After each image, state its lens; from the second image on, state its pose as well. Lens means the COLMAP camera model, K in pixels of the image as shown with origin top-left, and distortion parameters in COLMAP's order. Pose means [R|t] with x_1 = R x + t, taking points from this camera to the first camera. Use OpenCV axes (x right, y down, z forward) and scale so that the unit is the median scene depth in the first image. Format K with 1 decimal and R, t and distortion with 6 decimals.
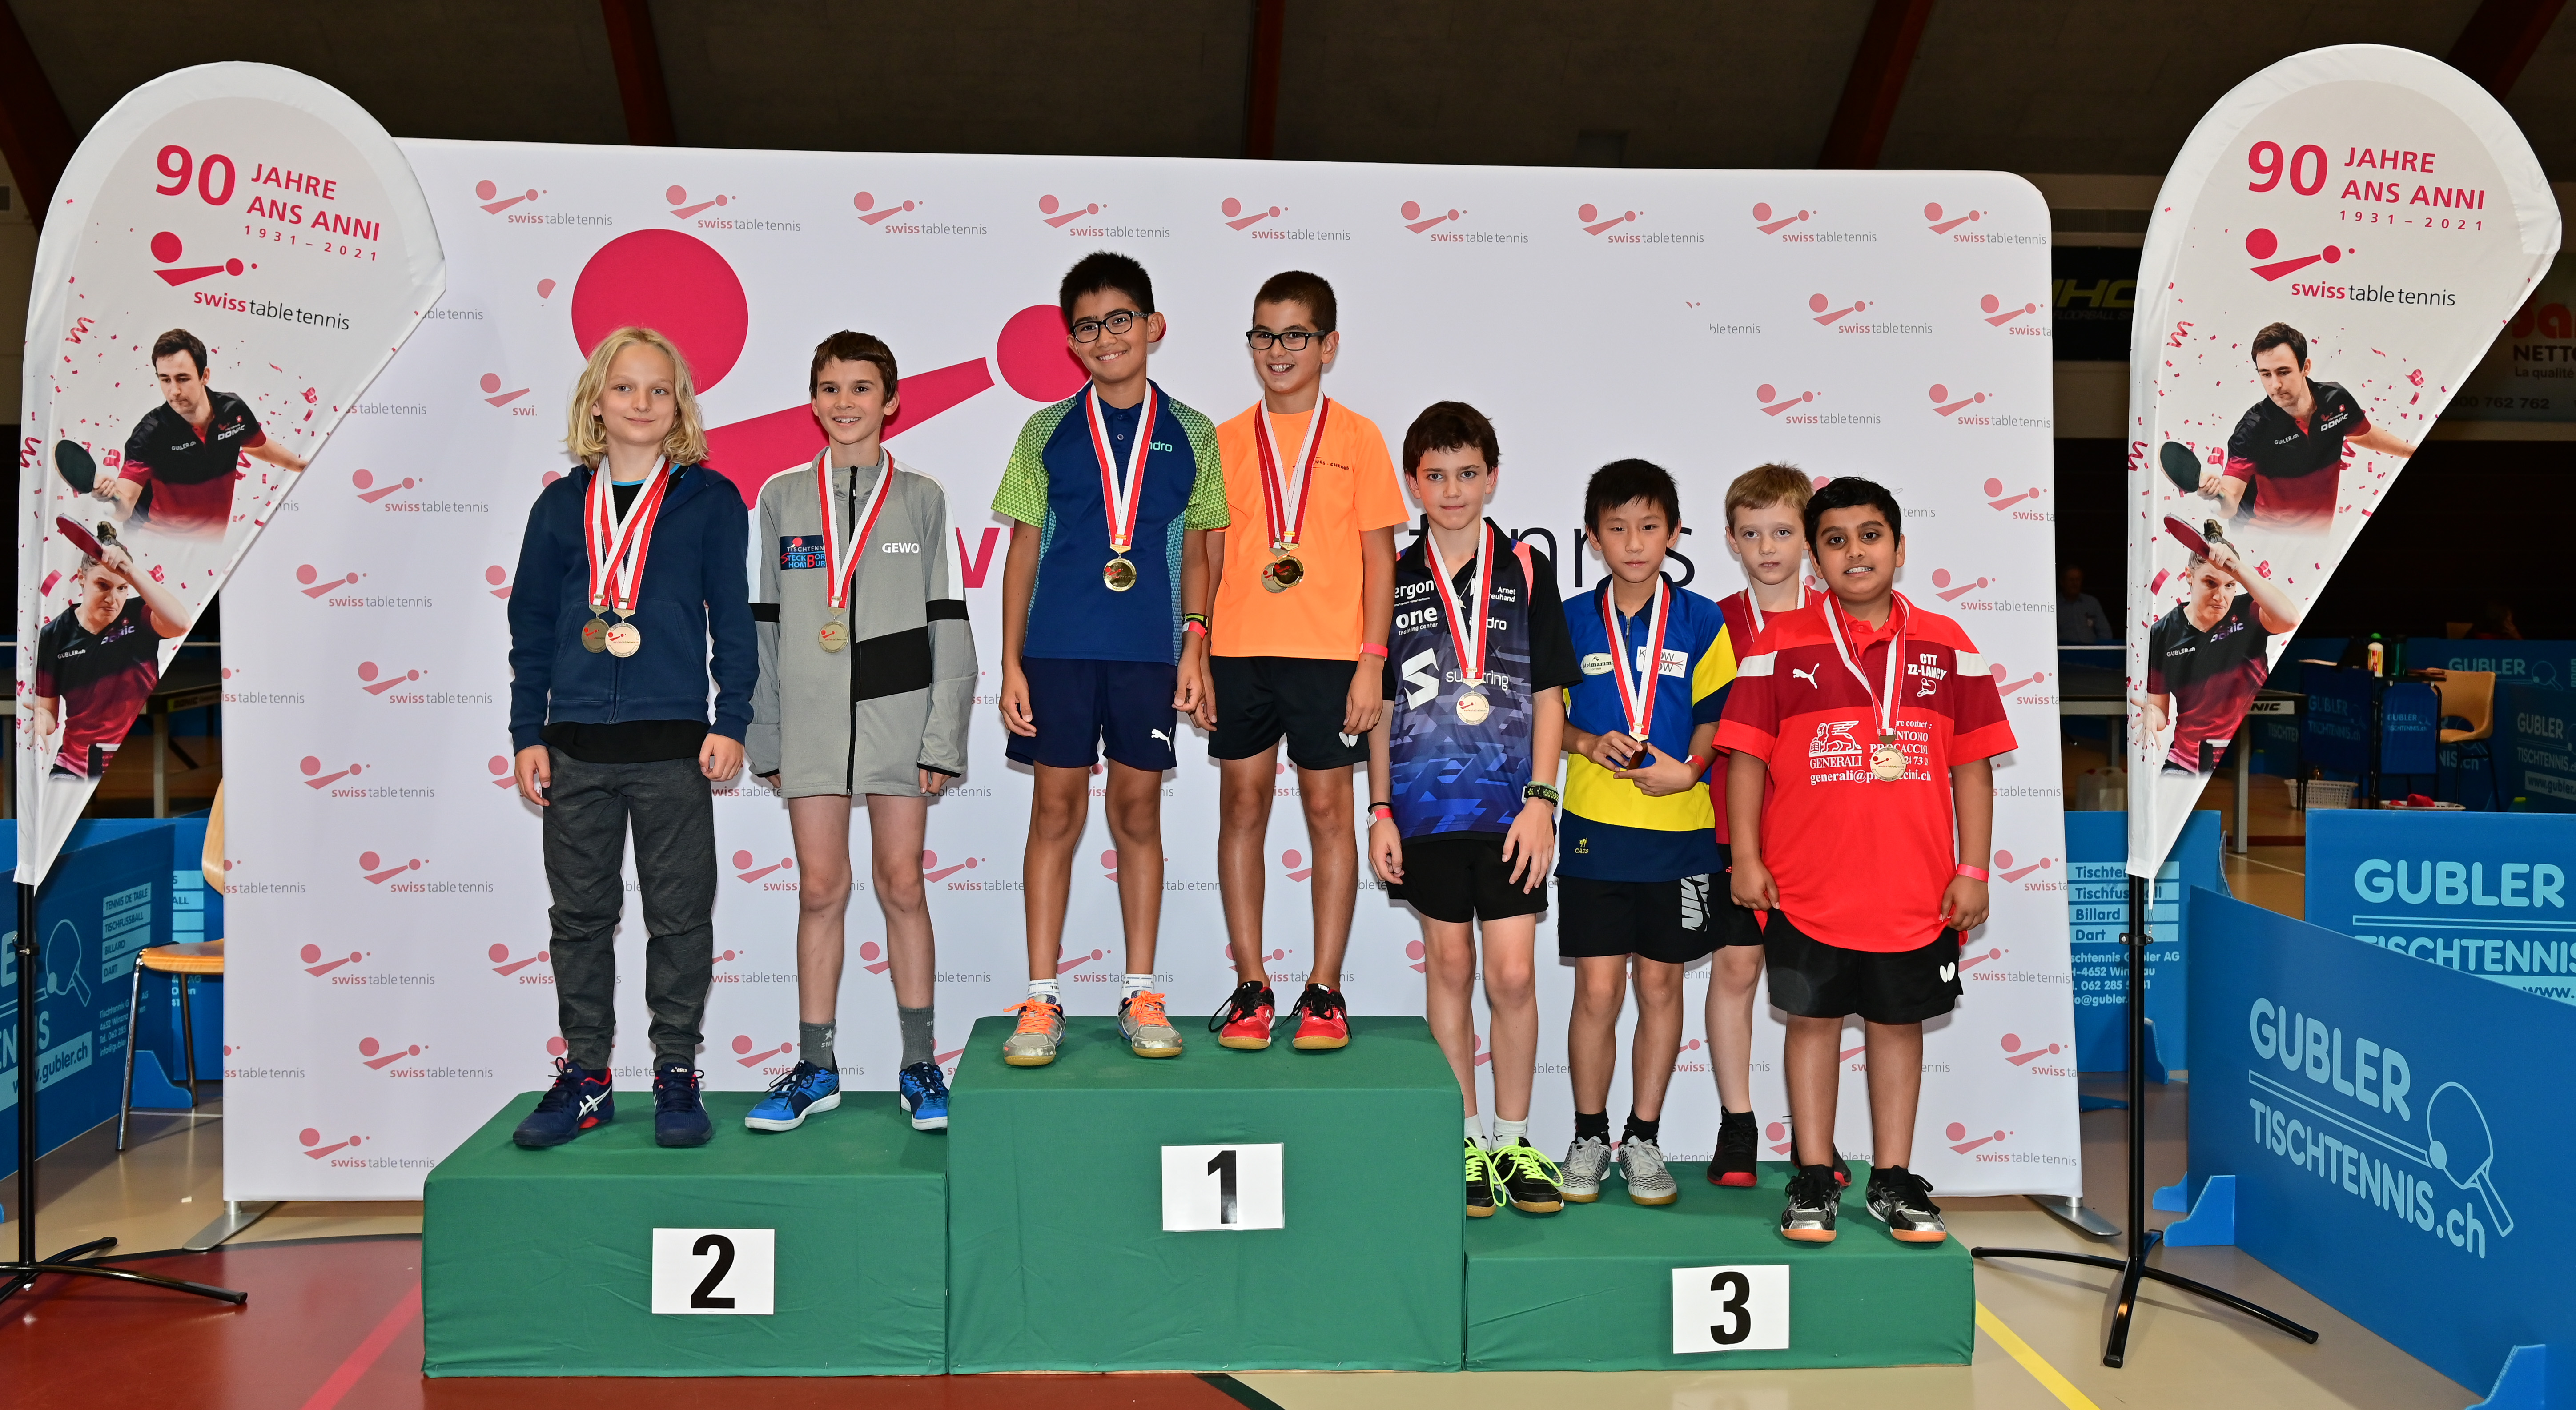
lens RADIAL K [[2506.0, 0, 1194.6], [0, 2506.0, 552.1], [0, 0, 1]] dist [-0.020091, 0.015898]
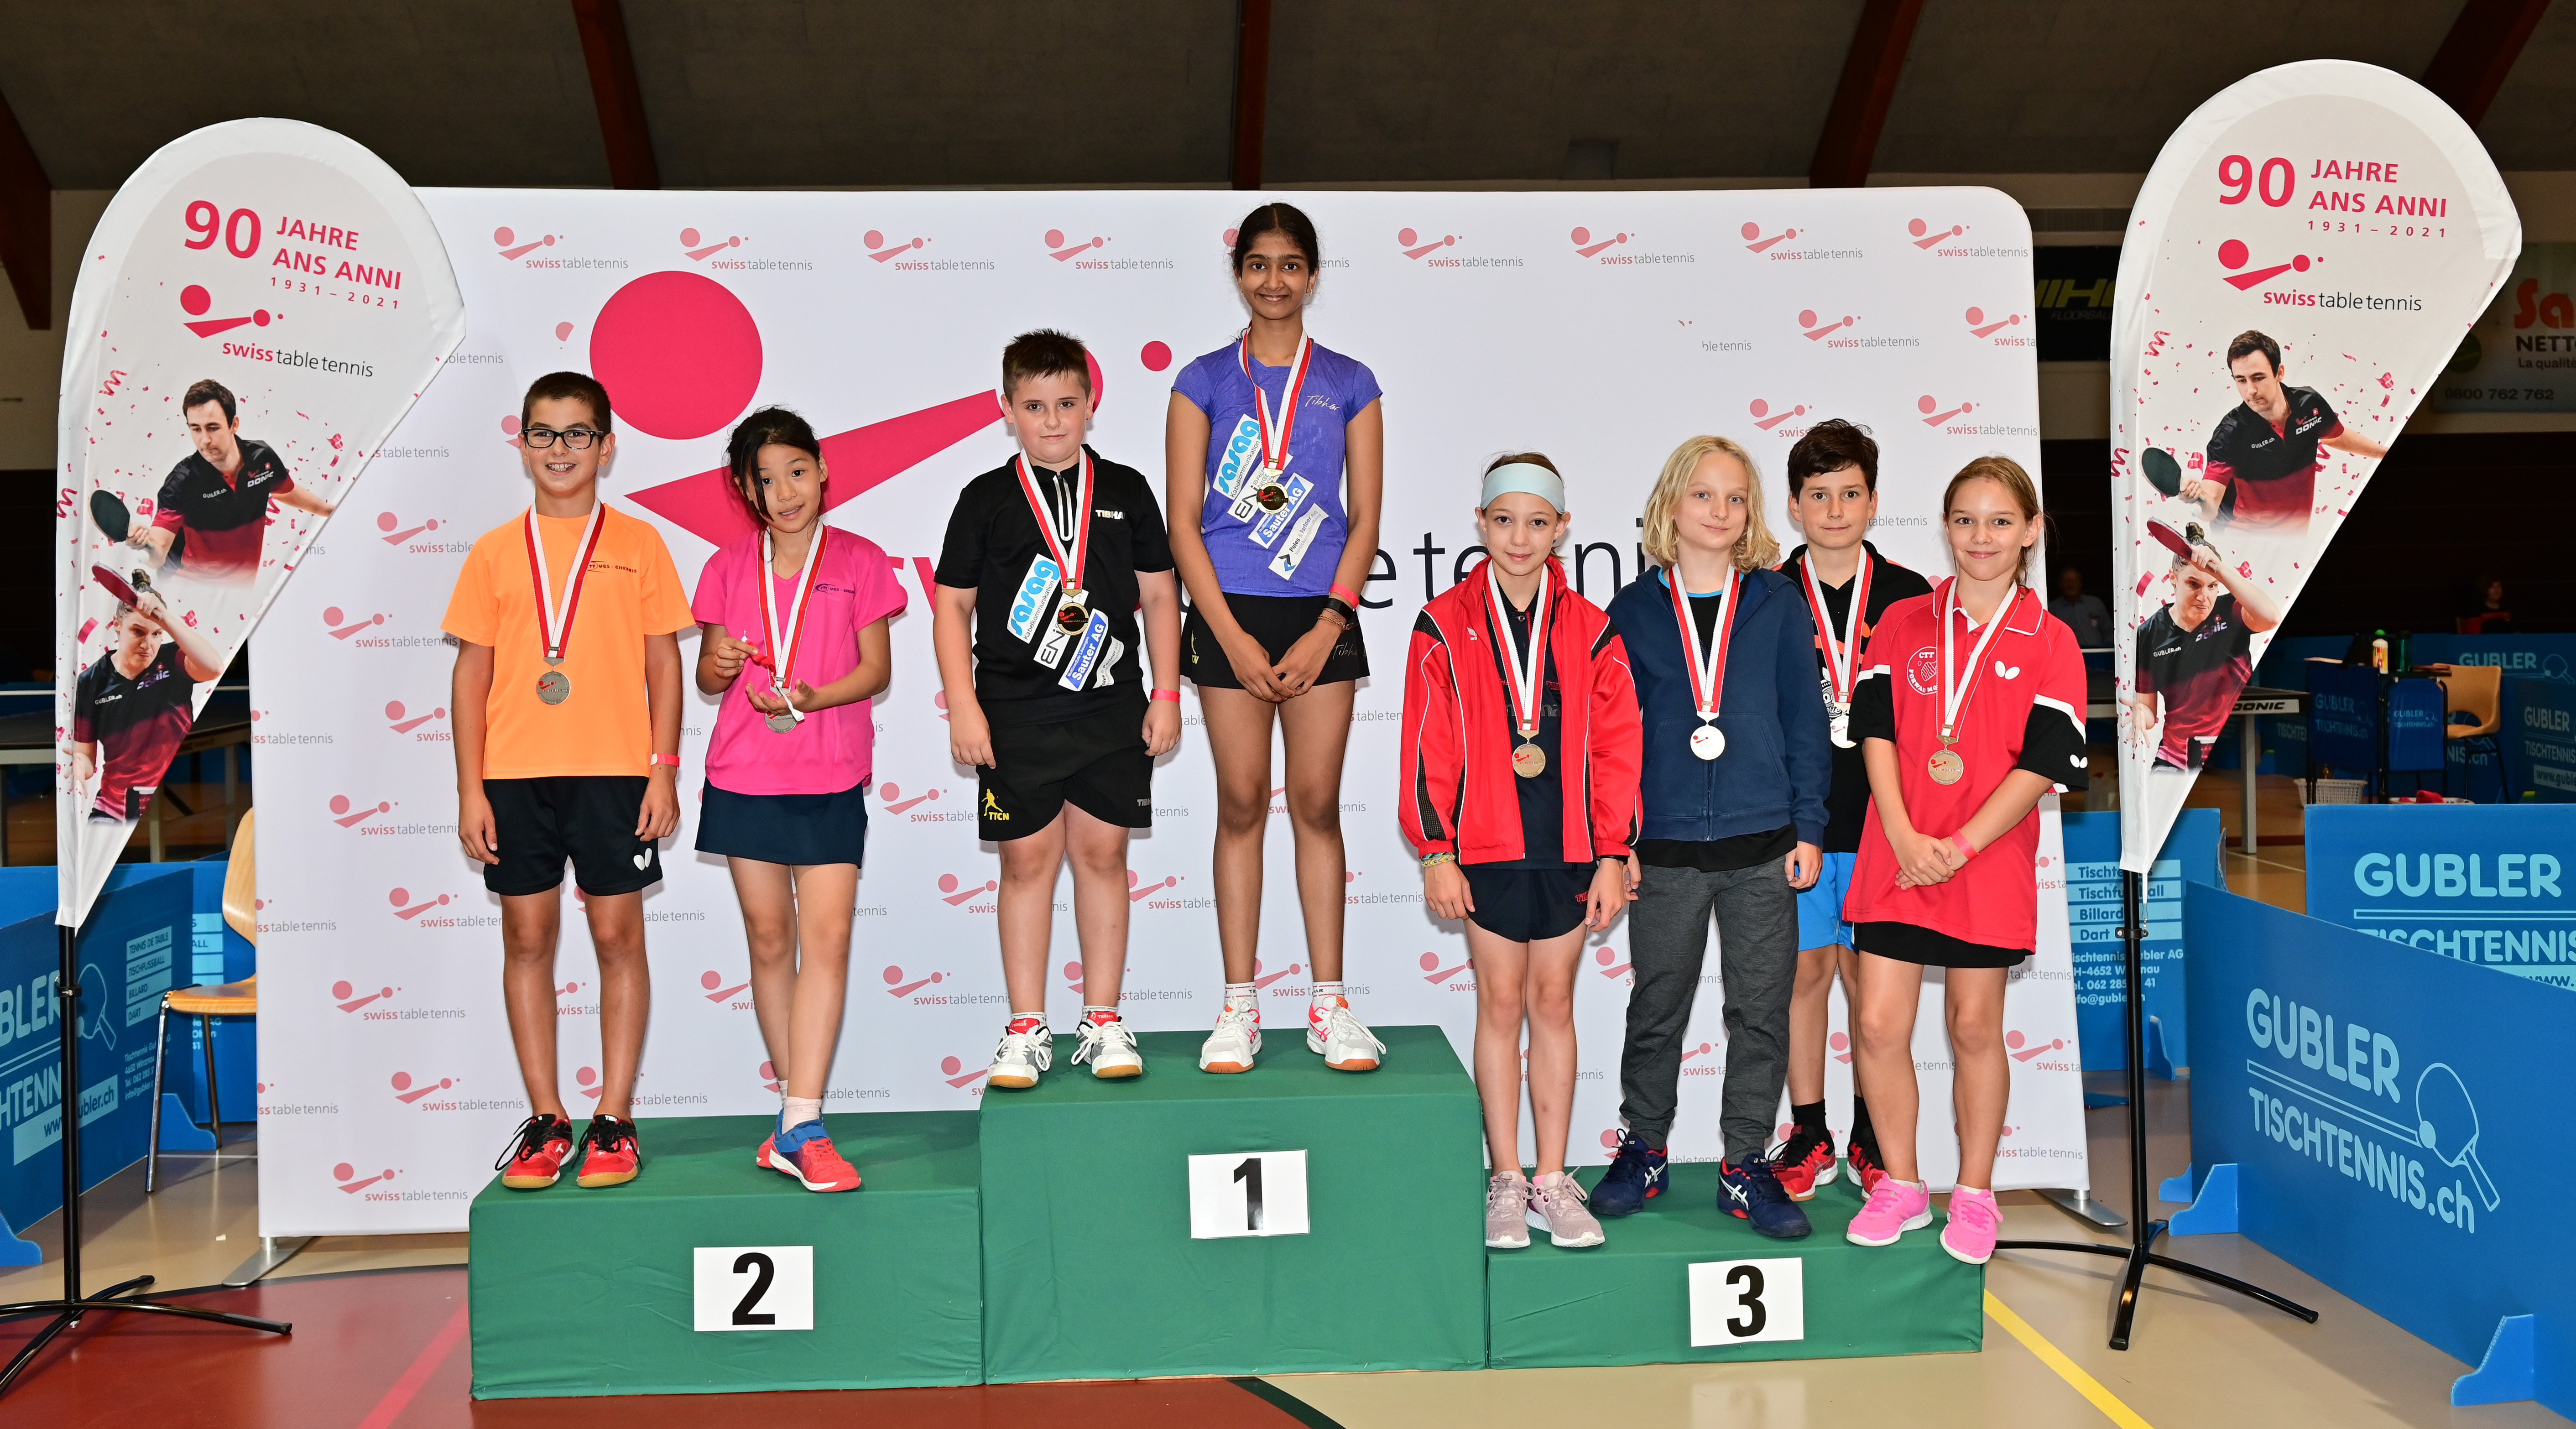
lens RADIAL K [[2586.3, 0, 1206.3], [0, 2586.3, 514.0], [0, 0, 1]] dist [-0.026266, 0.023556]
pose [[0.999728, -0.021590, 0.008844, -0.008672], [0.021787, 0.999501, -0.022890, -0.001126], [-0.008346, 0.023077, 0.999699, -0.057587]]
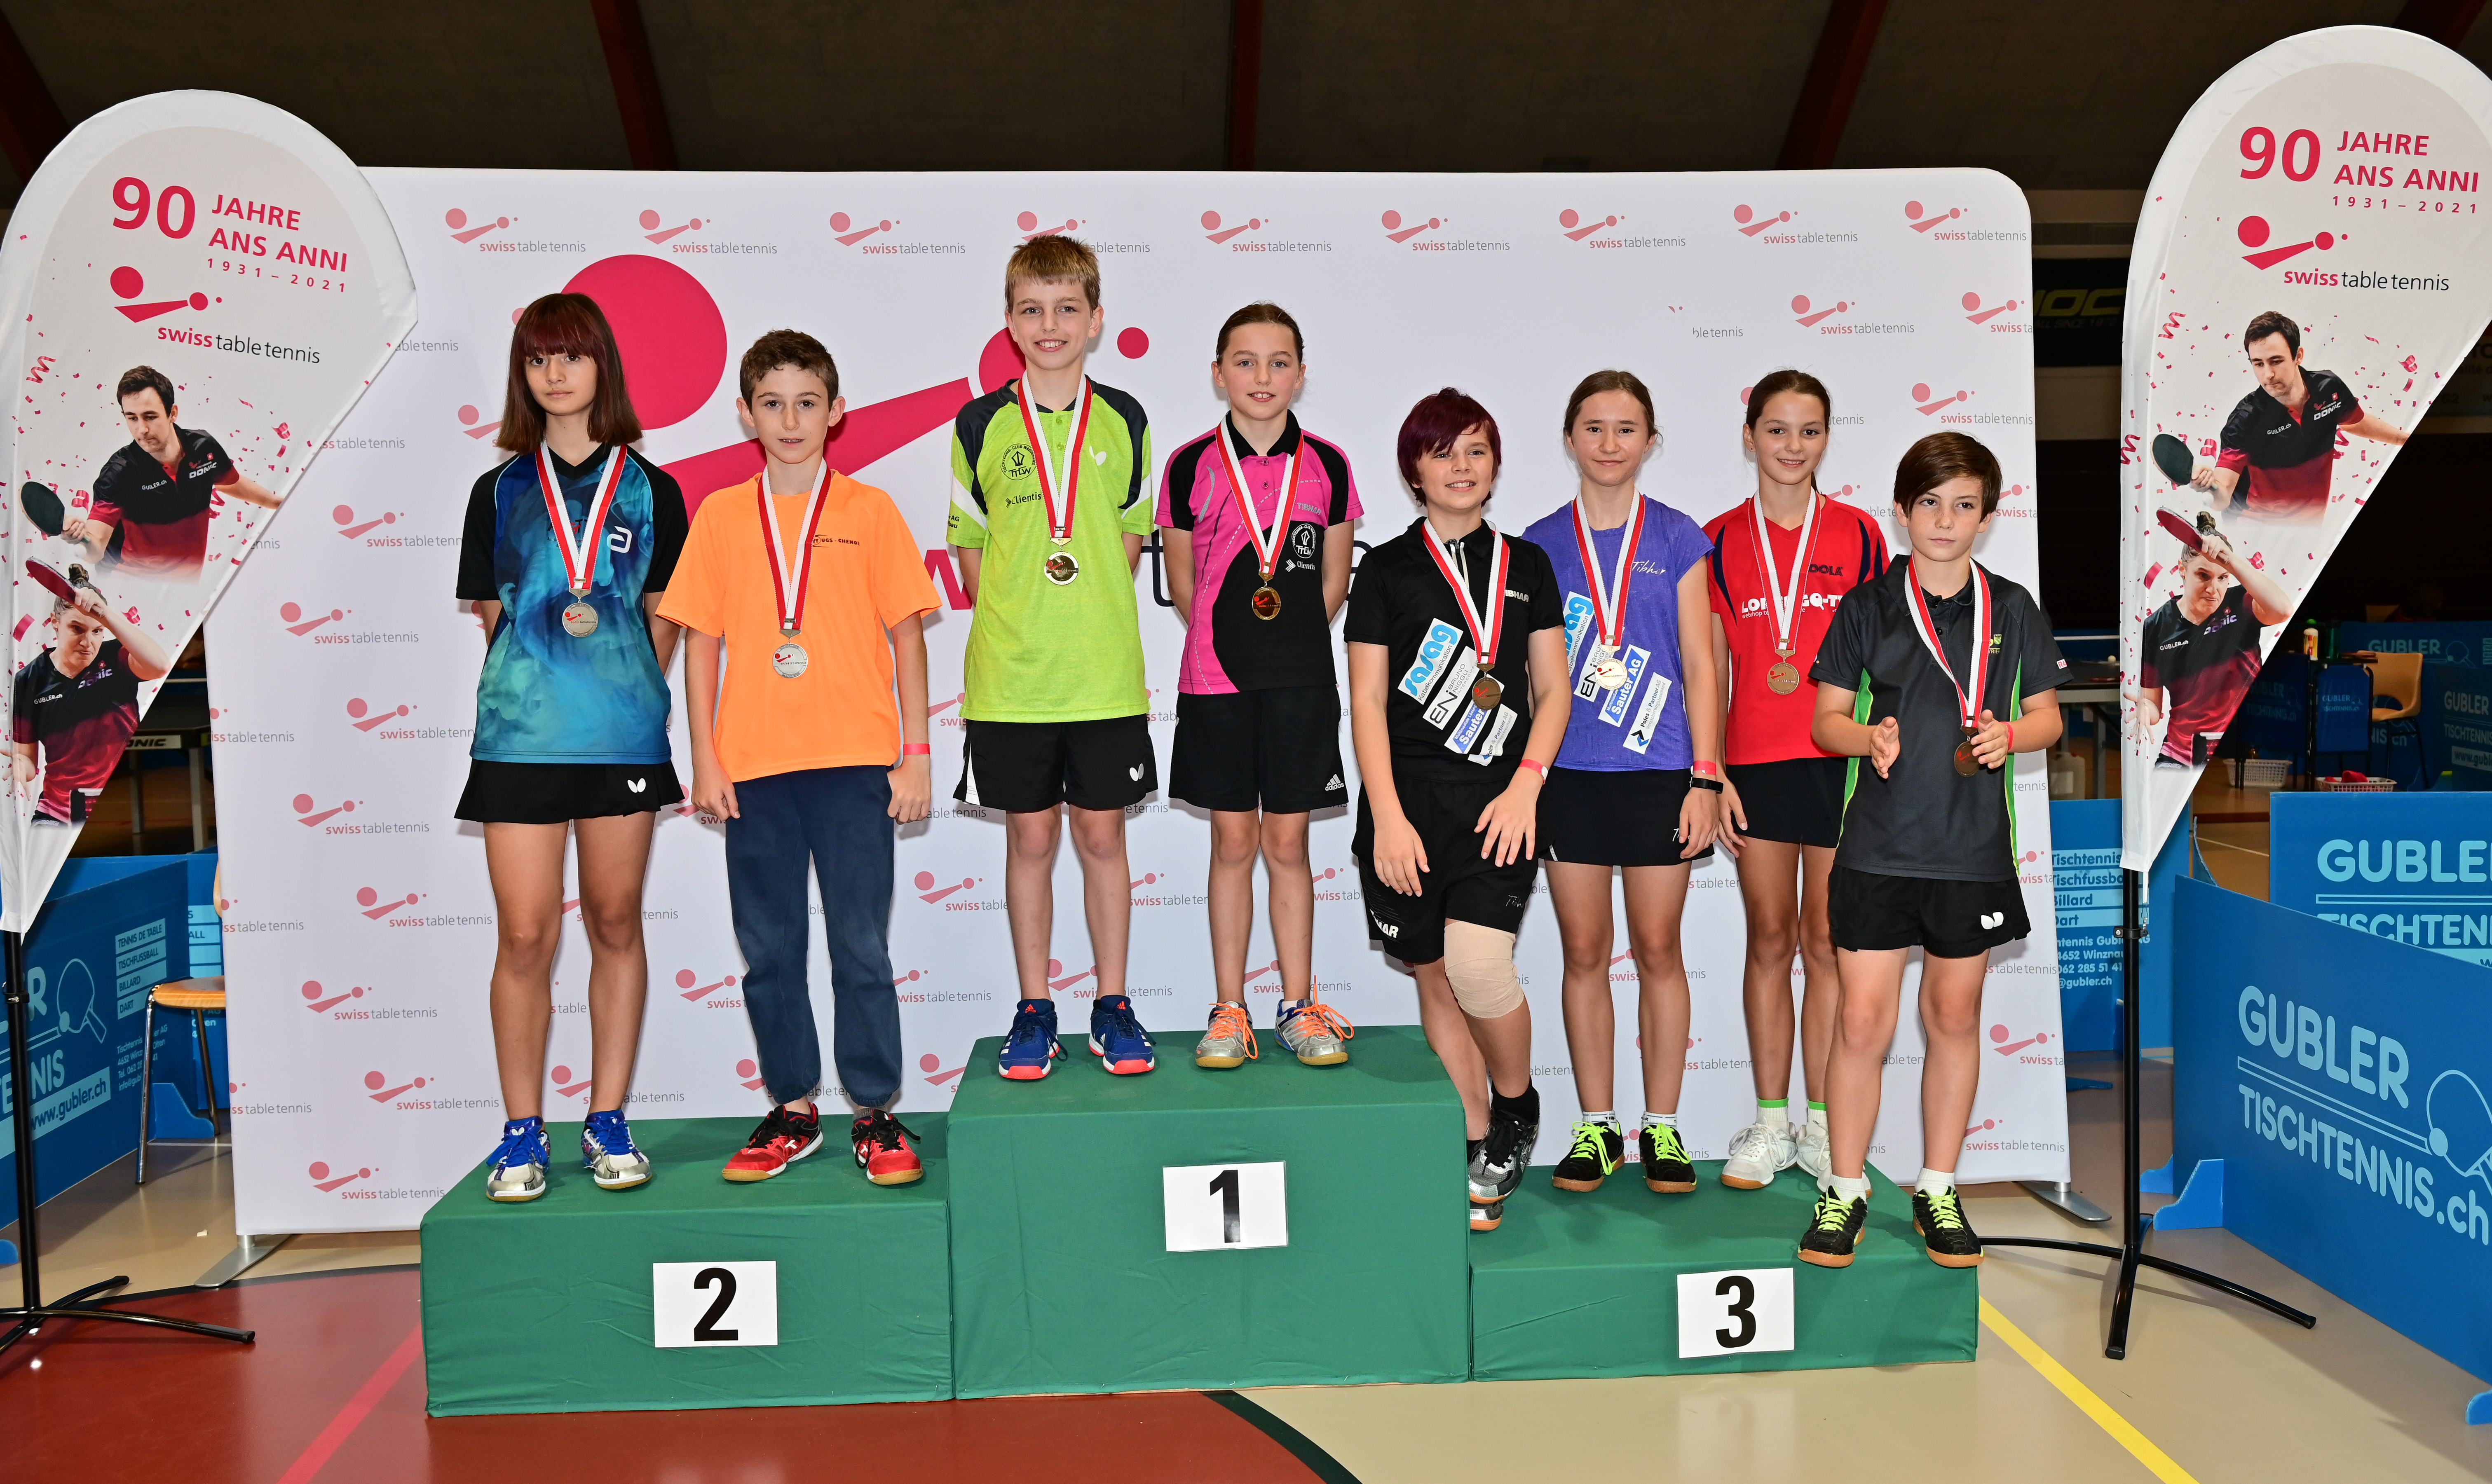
lens RADIAL K [[2298.1, 0, 1217.1], [0, 2298.1, 690.4], [0, 0, 1]] dist [-0.007914, -0.000012]
pose [[0.999648, -0.024198, 0.010854, 0.002584], [0.023583, 0.998287, 0.053549, -0.000305], [-0.012131, -0.053275, 0.998506, 0.088203]]
